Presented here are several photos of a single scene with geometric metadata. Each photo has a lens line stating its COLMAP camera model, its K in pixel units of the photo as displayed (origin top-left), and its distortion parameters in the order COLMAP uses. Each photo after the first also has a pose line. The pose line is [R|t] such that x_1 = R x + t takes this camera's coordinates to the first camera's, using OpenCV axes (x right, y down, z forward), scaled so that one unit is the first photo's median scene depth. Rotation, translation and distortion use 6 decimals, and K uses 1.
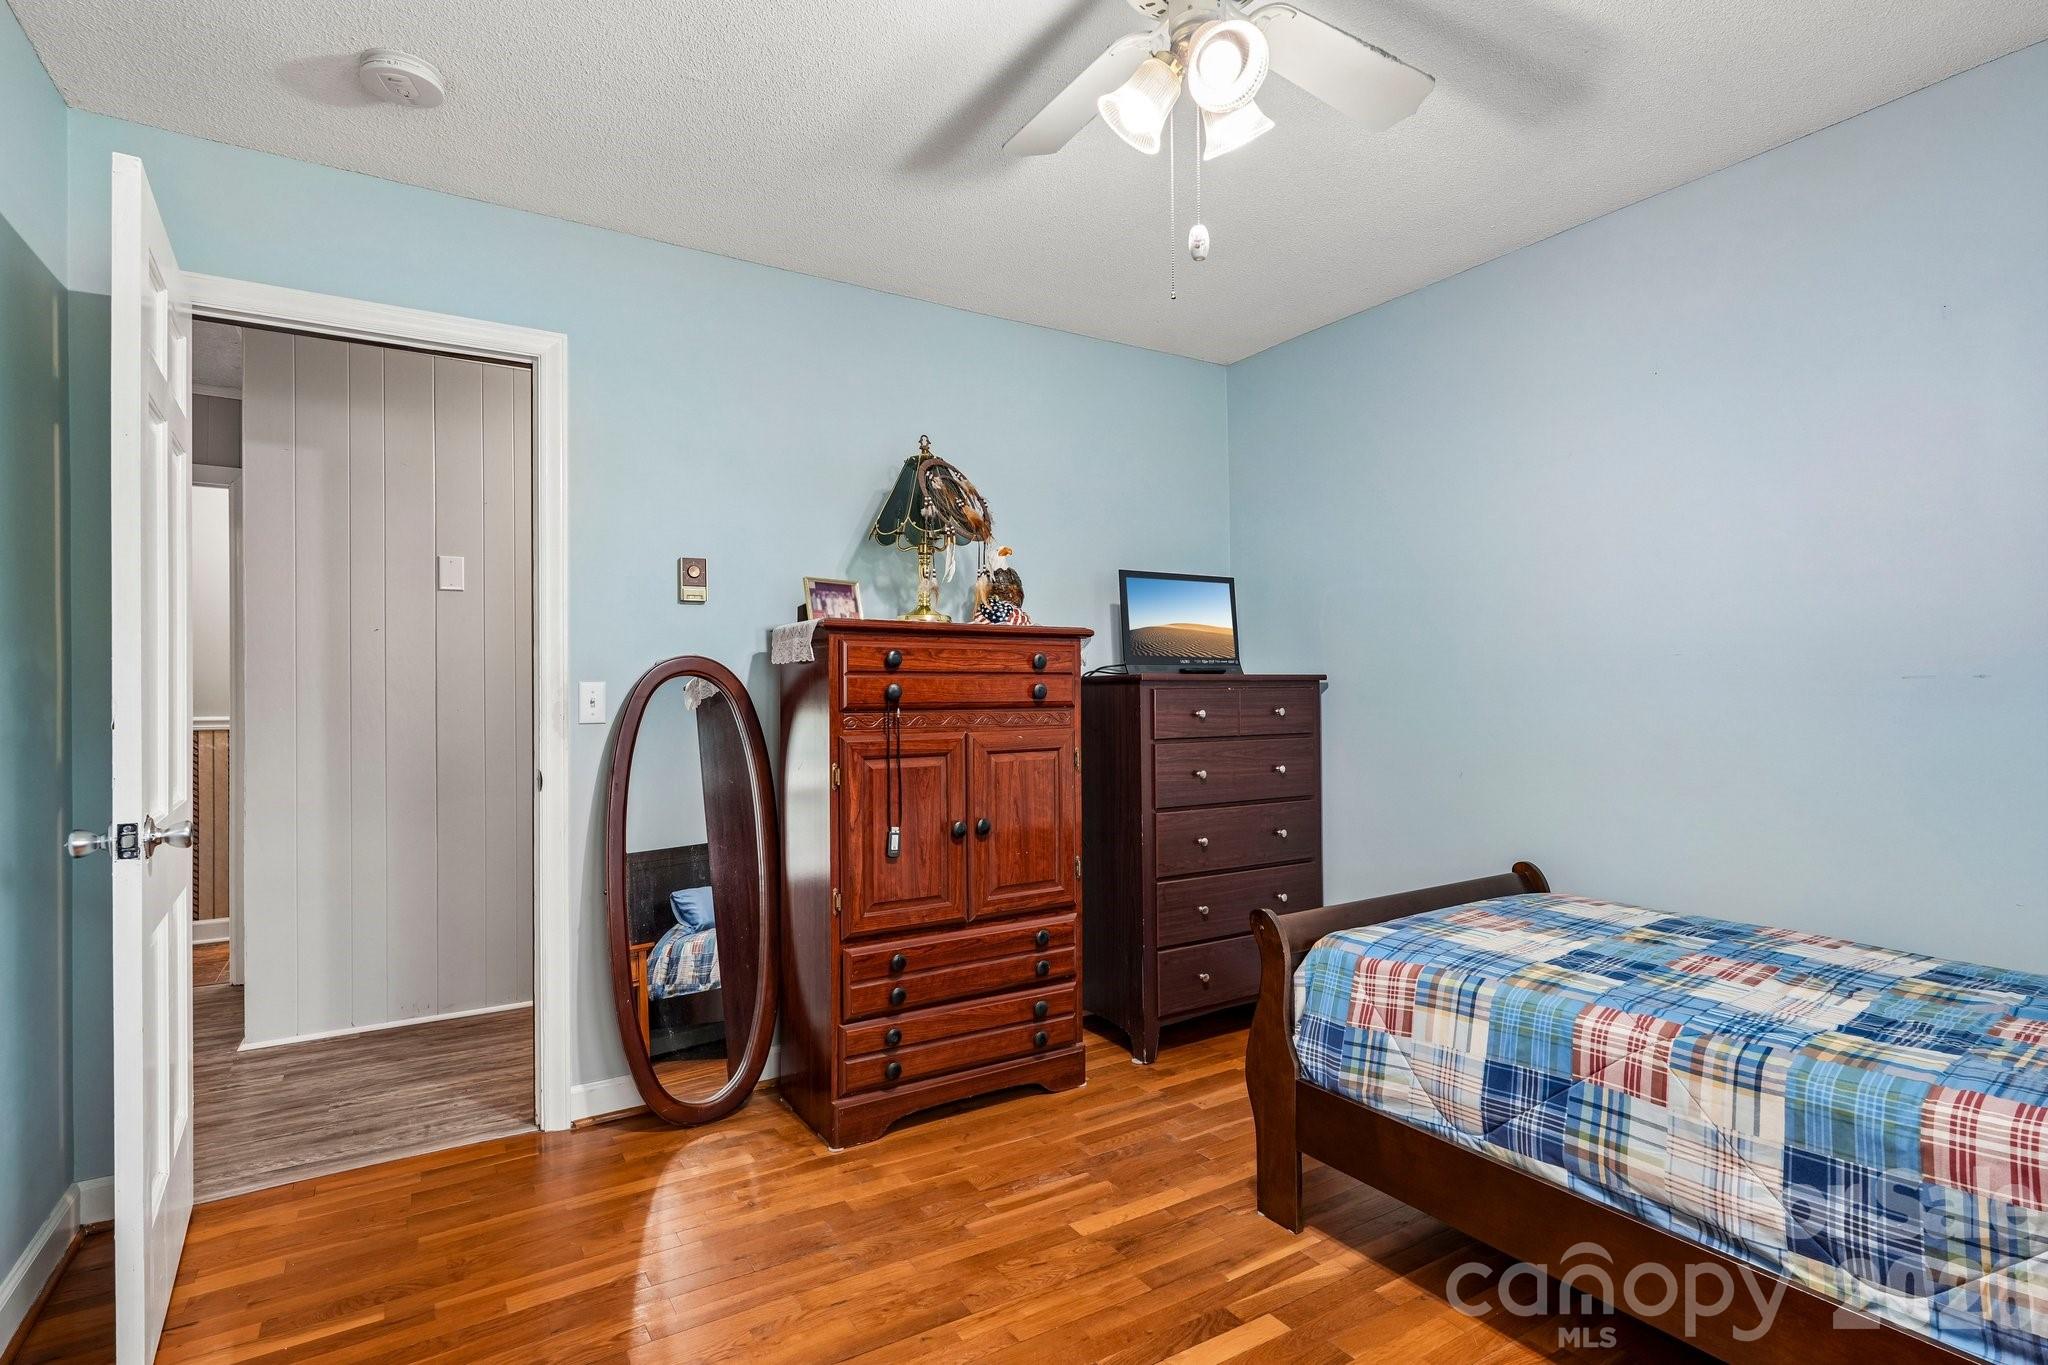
lens RADIAL K [[1005.2, 0, 1030.4], [0, 1005.2, 684.1], [0, 0, 1]] dist [0.003285, 0.000647]
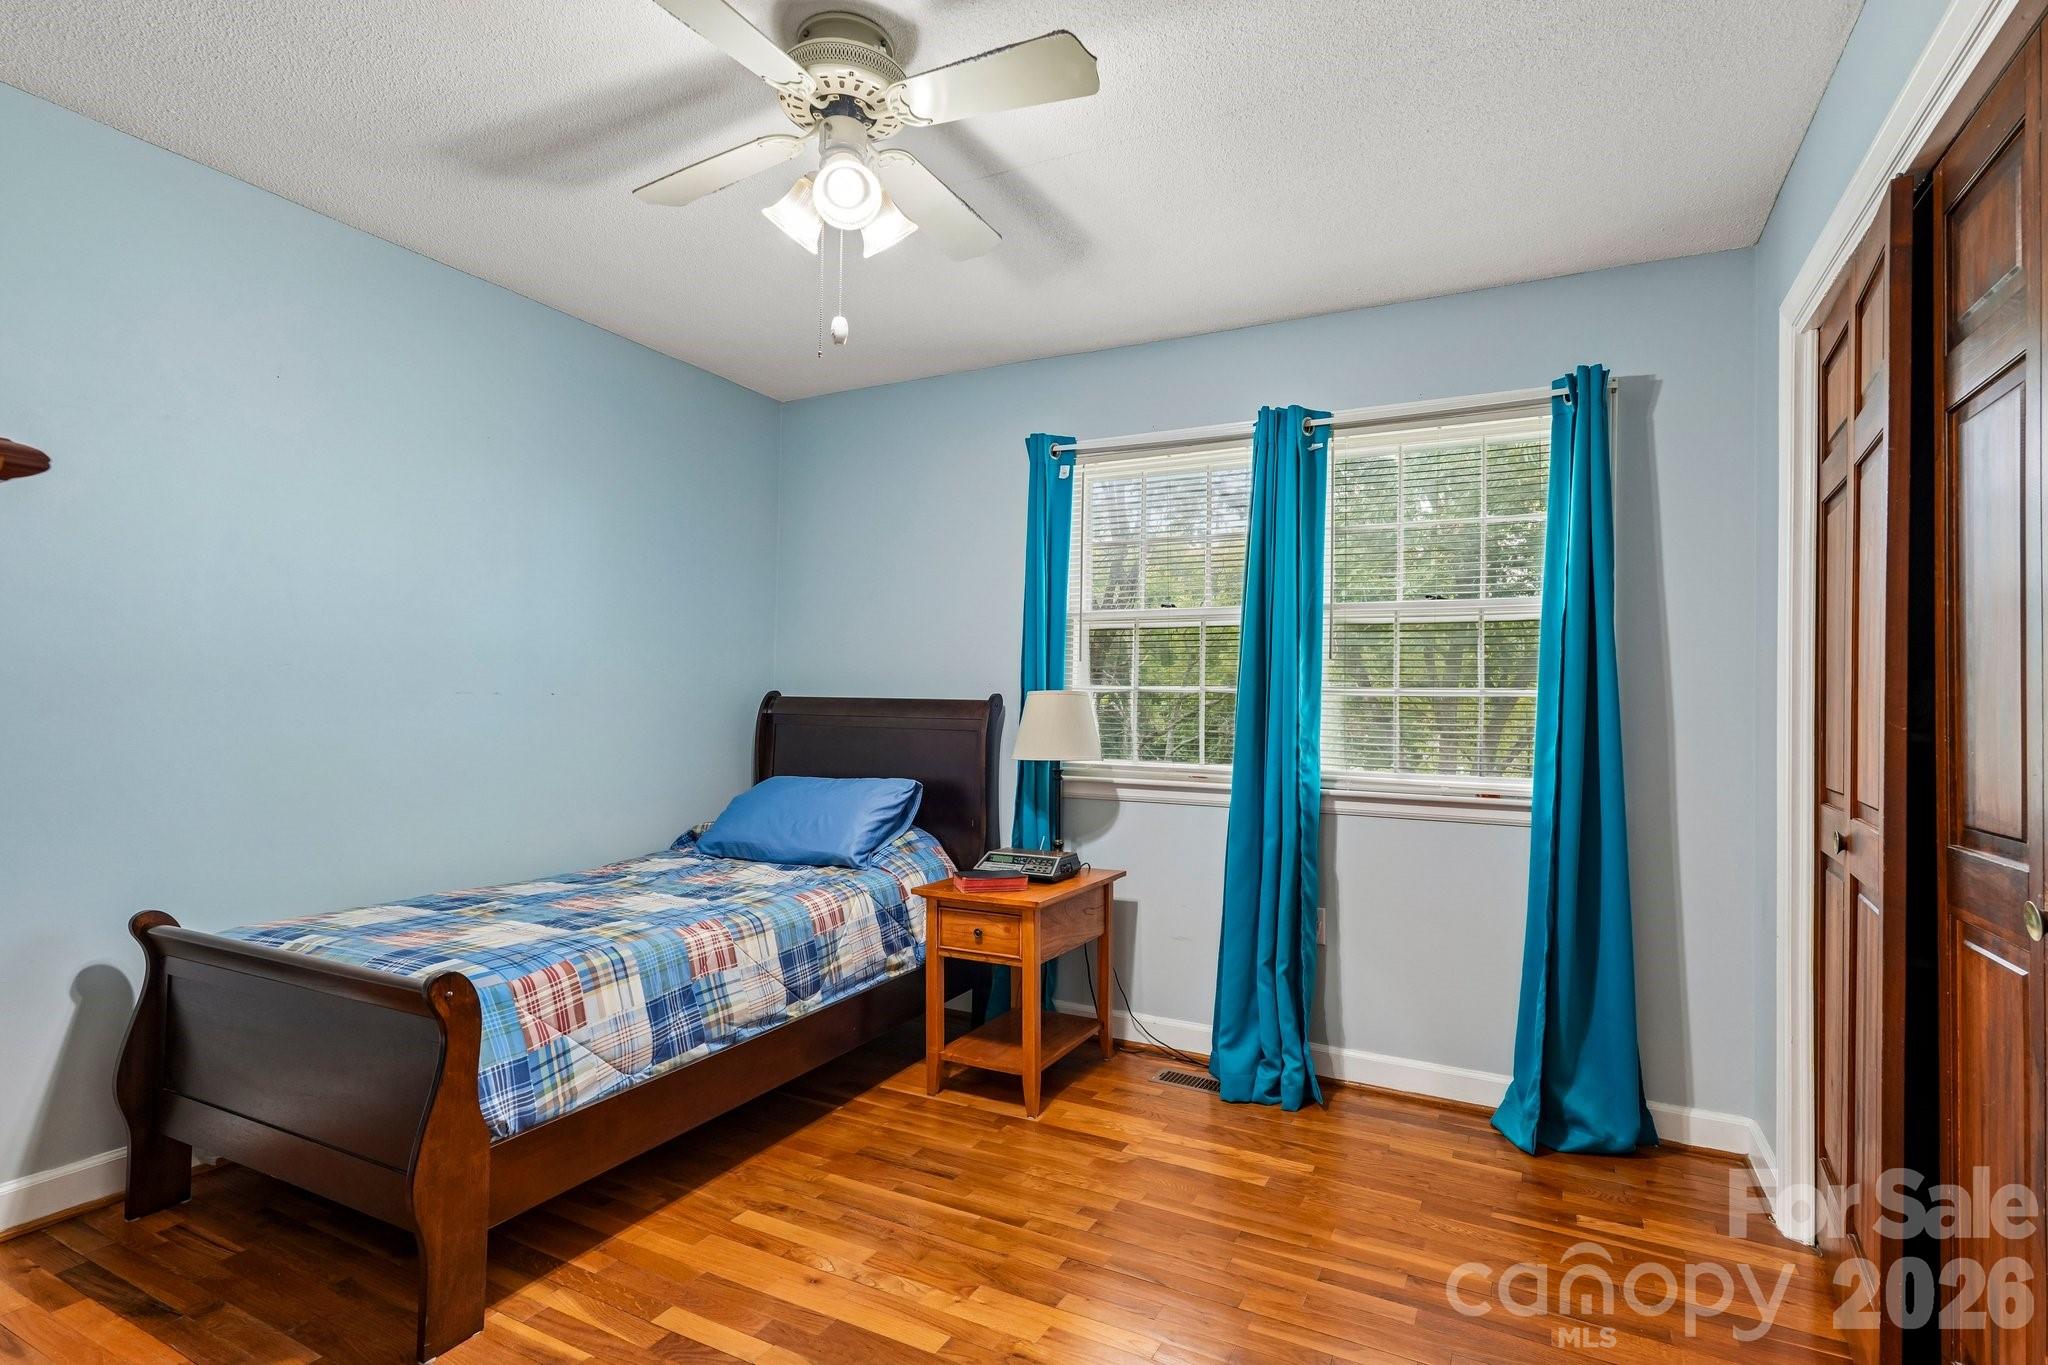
lens RADIAL K [[1005.2, 0, 1032.2], [0, 1005.2, 690.6], [0, 0, 1]] dist [0.003285, 0.000647]
pose [[-0.509045, 0.015278, 0.860604, -0.849927], [-0.016725, 0.999478, -0.027636, 0.016971], [-0.860577, -0.028462, -0.508524, 1.226056]]
